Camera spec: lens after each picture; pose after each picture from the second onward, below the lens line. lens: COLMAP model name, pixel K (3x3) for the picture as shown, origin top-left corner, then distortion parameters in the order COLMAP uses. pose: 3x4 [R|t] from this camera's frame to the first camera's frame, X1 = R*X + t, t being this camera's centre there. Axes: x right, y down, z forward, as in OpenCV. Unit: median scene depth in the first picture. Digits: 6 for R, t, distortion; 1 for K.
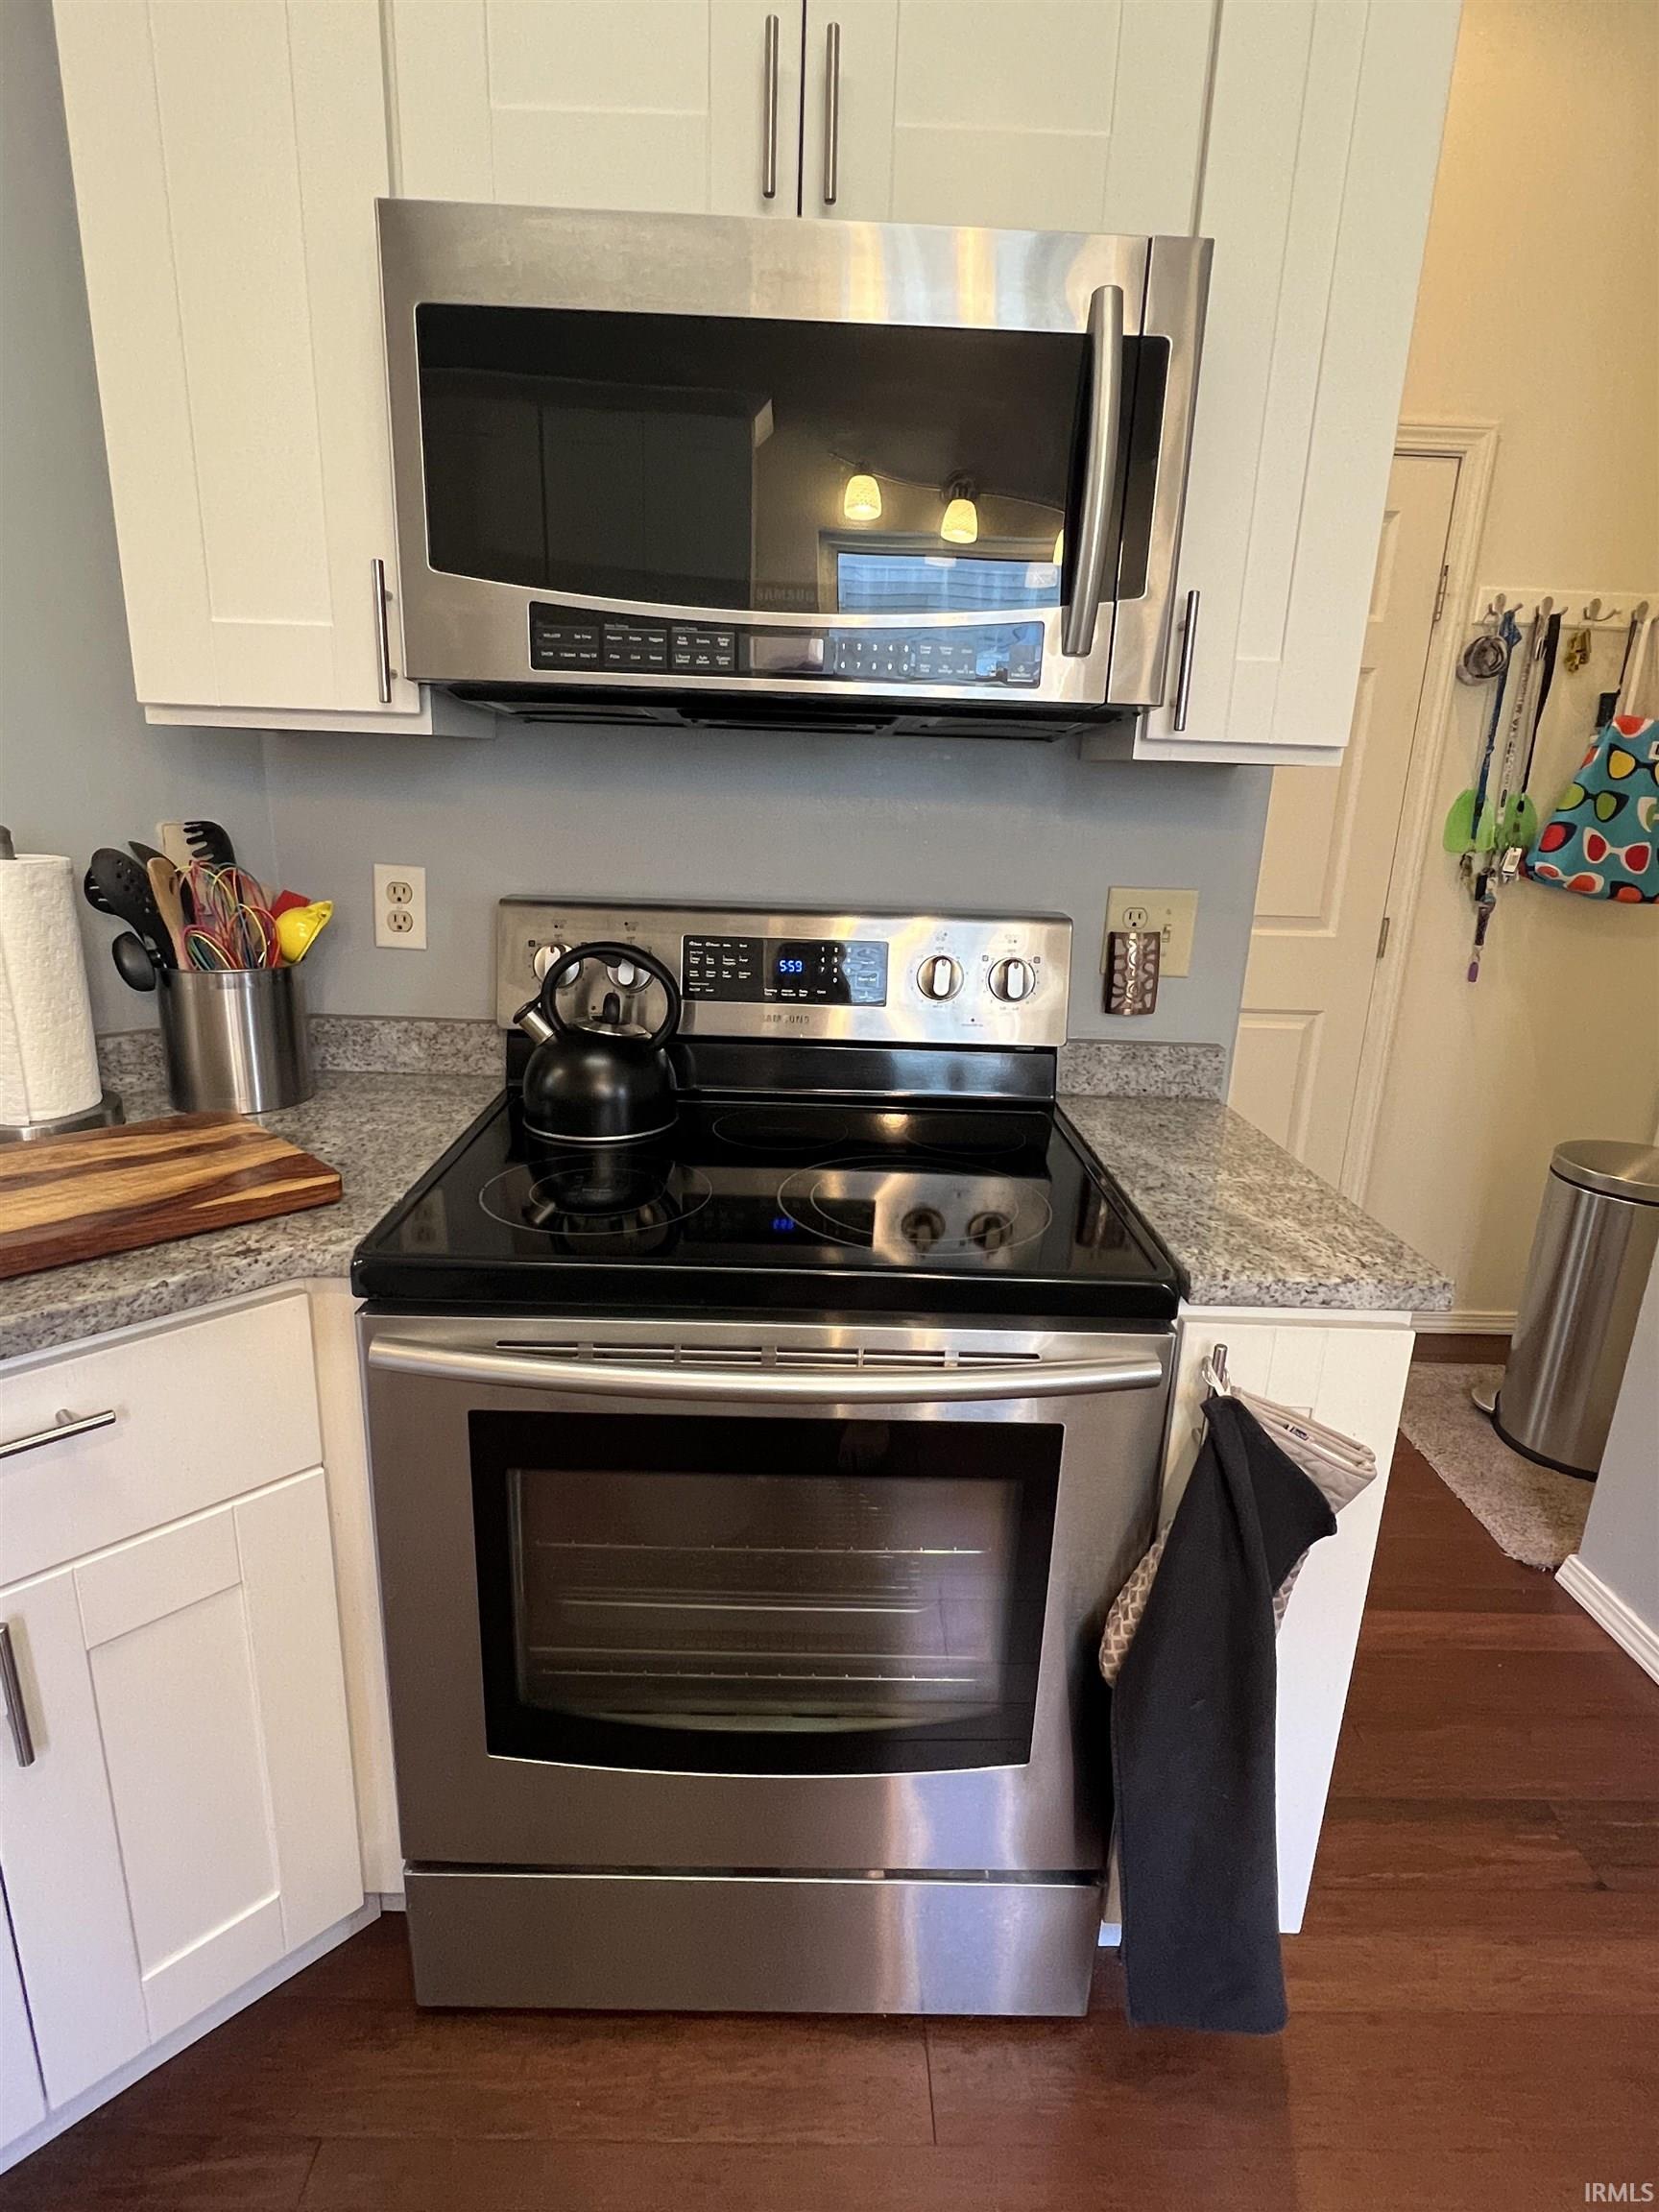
lens RADIAL K [[1173.0, 0, 815.0], [0, 1173.0, 1096.9], [0, 0, 1]] dist [-0.002883, -0.003015]
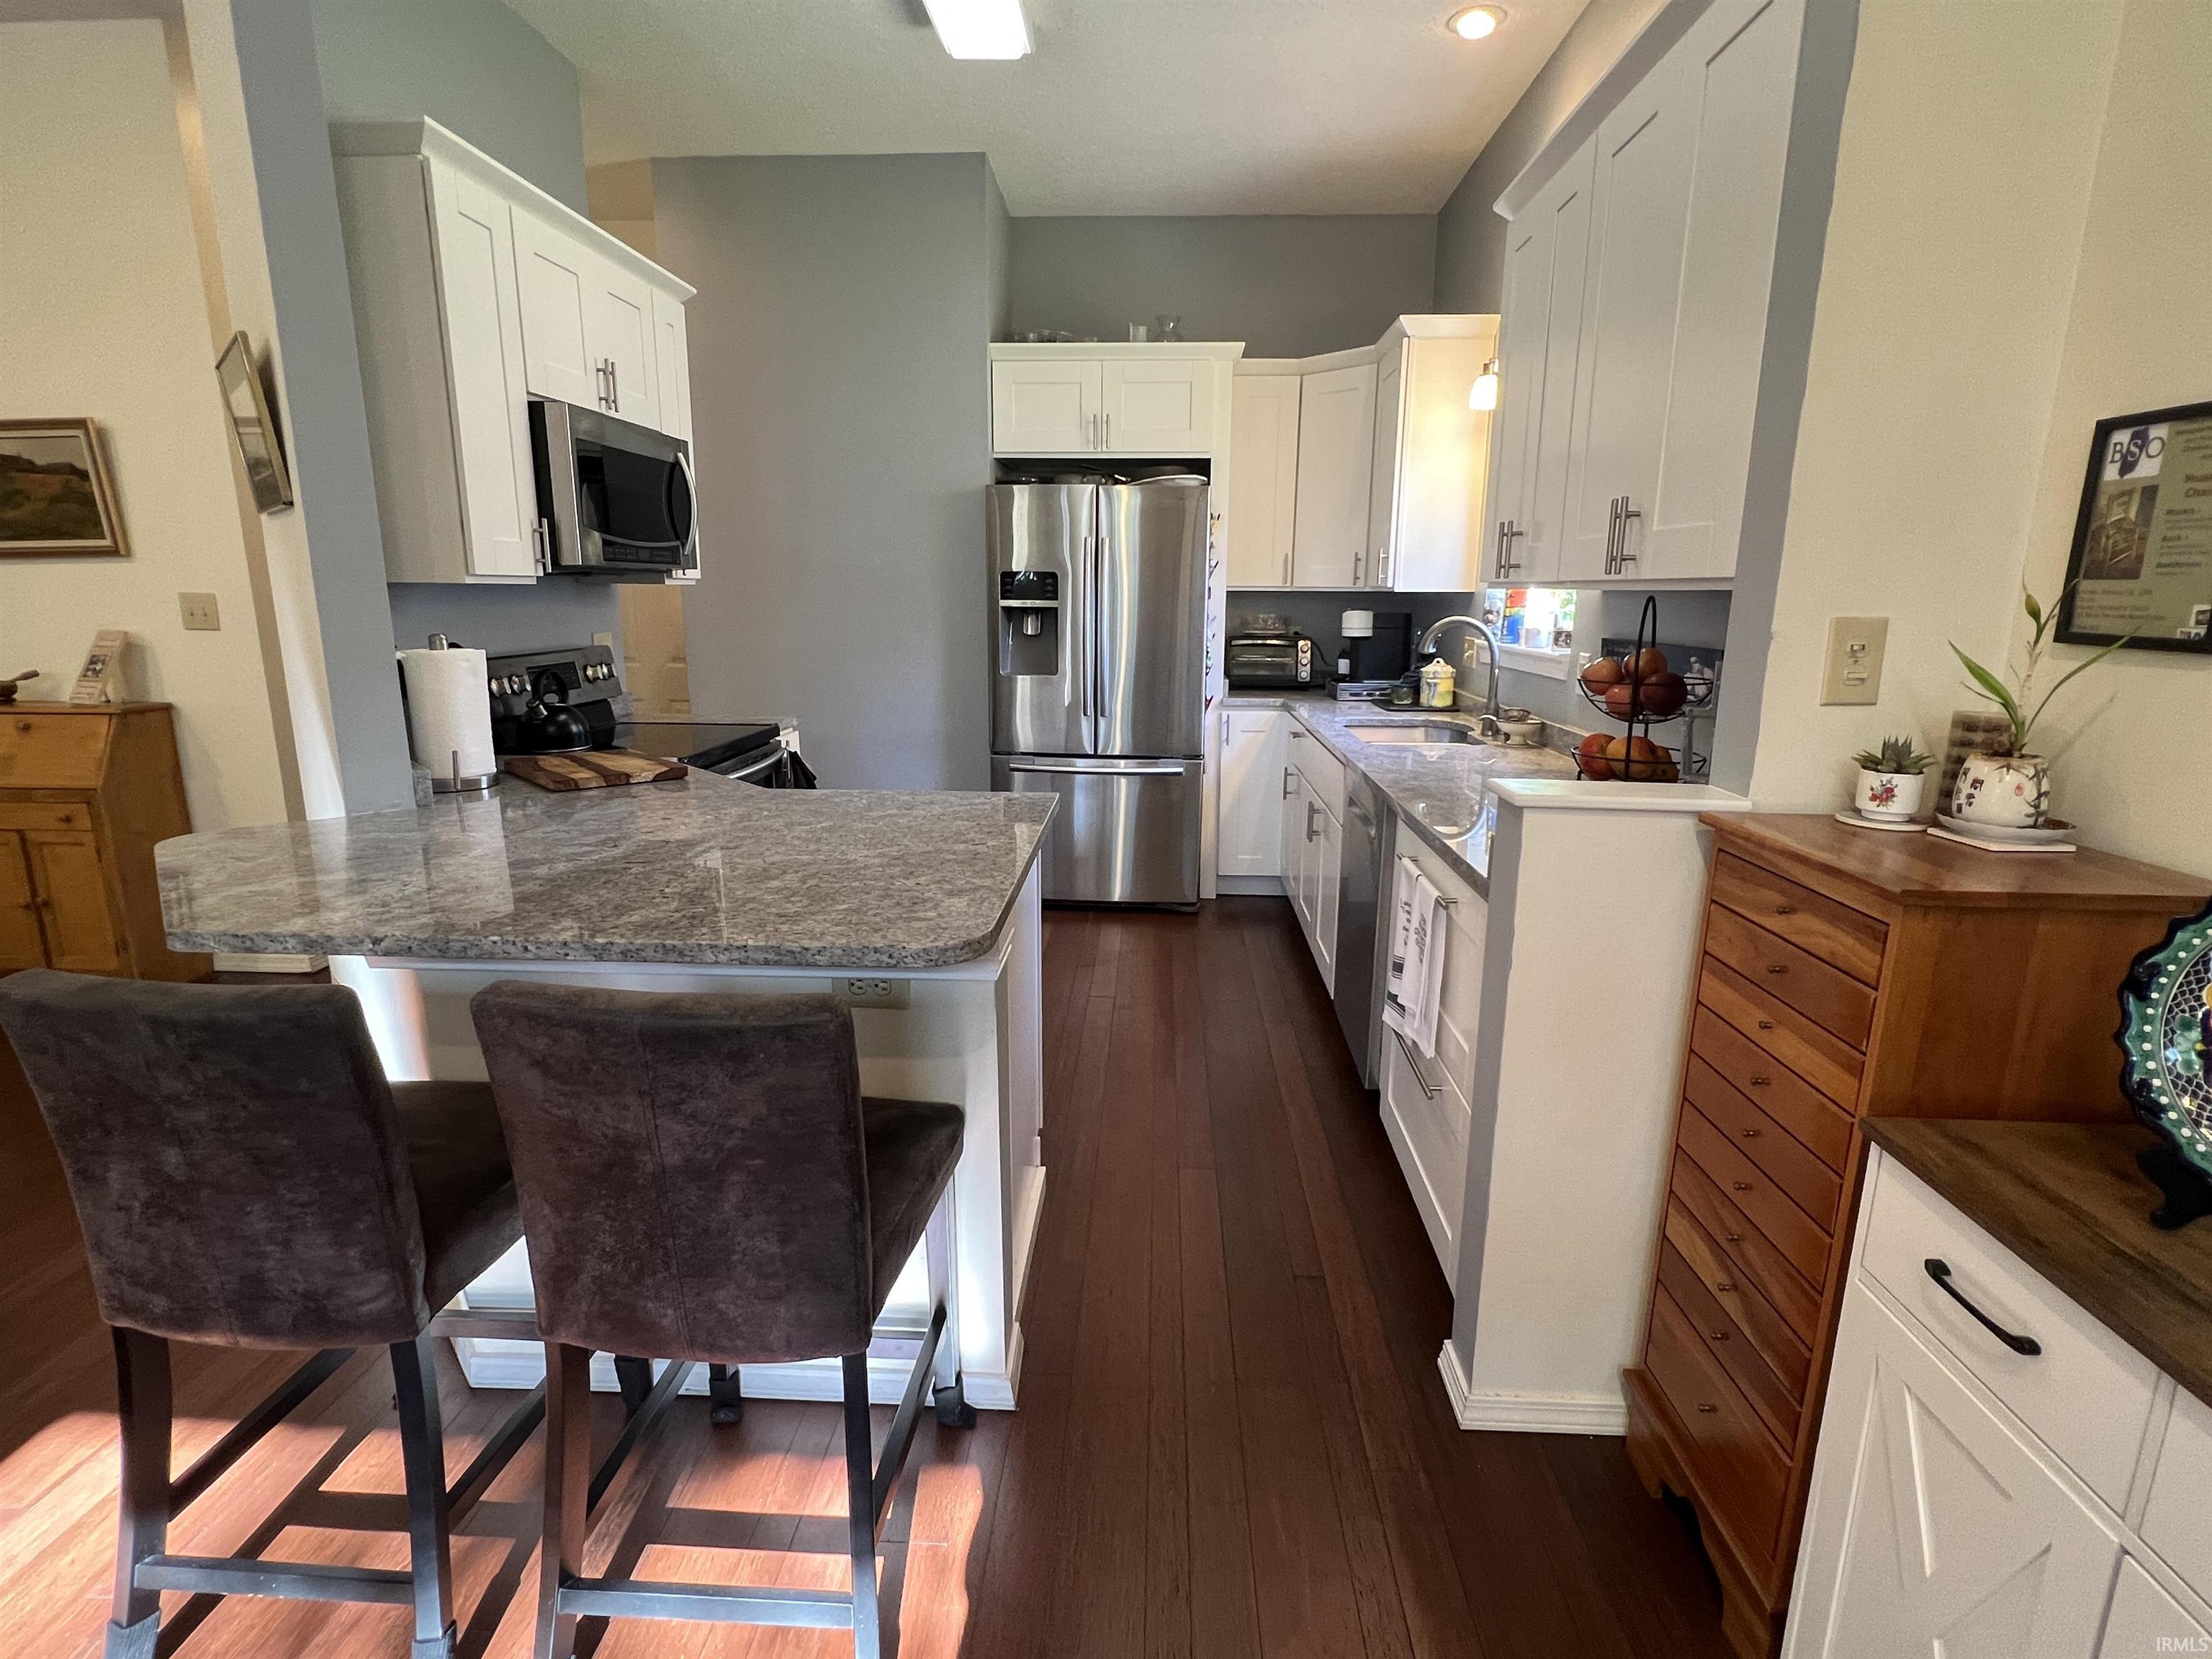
lens RADIAL K [[1088.4, 0, 1098.0], [0, 1088.4, 827.6], [0, 0, 1]] dist [0.005233, -0.003339]
pose [[0.062834, -0.245639, 0.967323, -2.304203], [0.263224, 0.938998, 0.221348, -0.027361], [-0.962686, 0.240714, 0.123660, -0.242552]]
